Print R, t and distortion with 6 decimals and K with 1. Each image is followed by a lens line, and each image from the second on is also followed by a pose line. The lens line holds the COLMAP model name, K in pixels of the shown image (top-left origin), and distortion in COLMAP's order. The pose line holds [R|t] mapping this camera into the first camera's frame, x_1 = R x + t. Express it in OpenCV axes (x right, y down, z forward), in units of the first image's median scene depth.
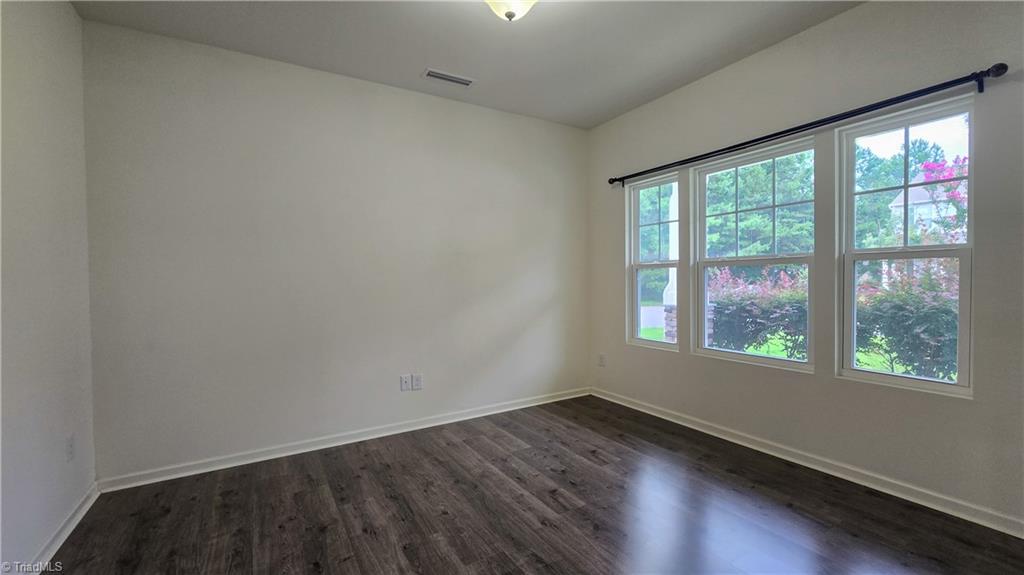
lens RADIAL K [[419.7, 0, 530.6], [0, 419.7, 283.2], [0, 0, 1]] dist [-0.000276, 0.000095]
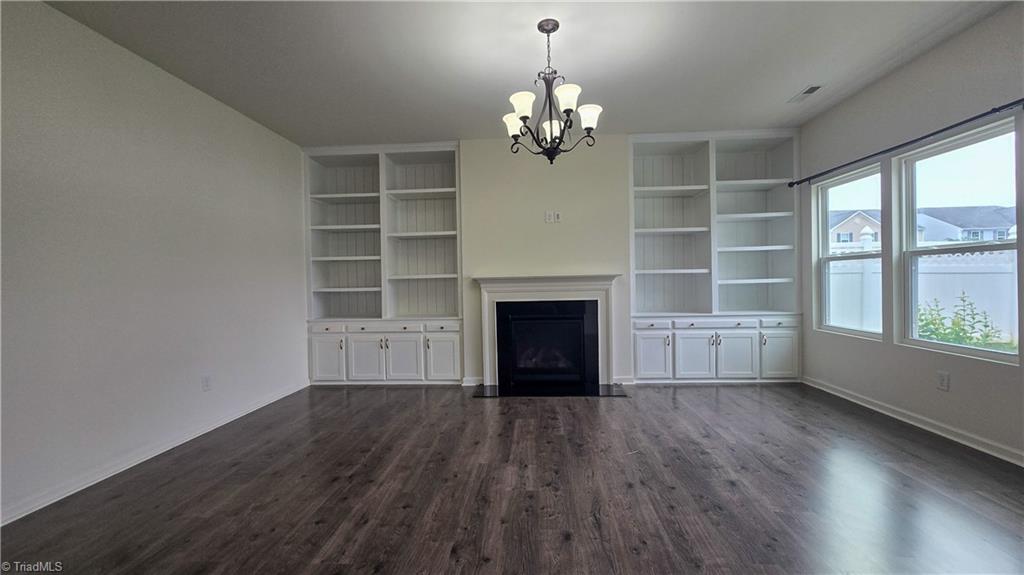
lens RADIAL K [[419.7, 0, 530.6], [0, 419.7, 283.2], [0, 0, 1]] dist [-0.000276, 0.000095]
pose [[0.839209, -0.004626, -0.543790, 0.220799], [0.013451, 0.999834, 0.012252, -0.000172], [0.543643, -0.017597, 0.839132, -0.341553]]
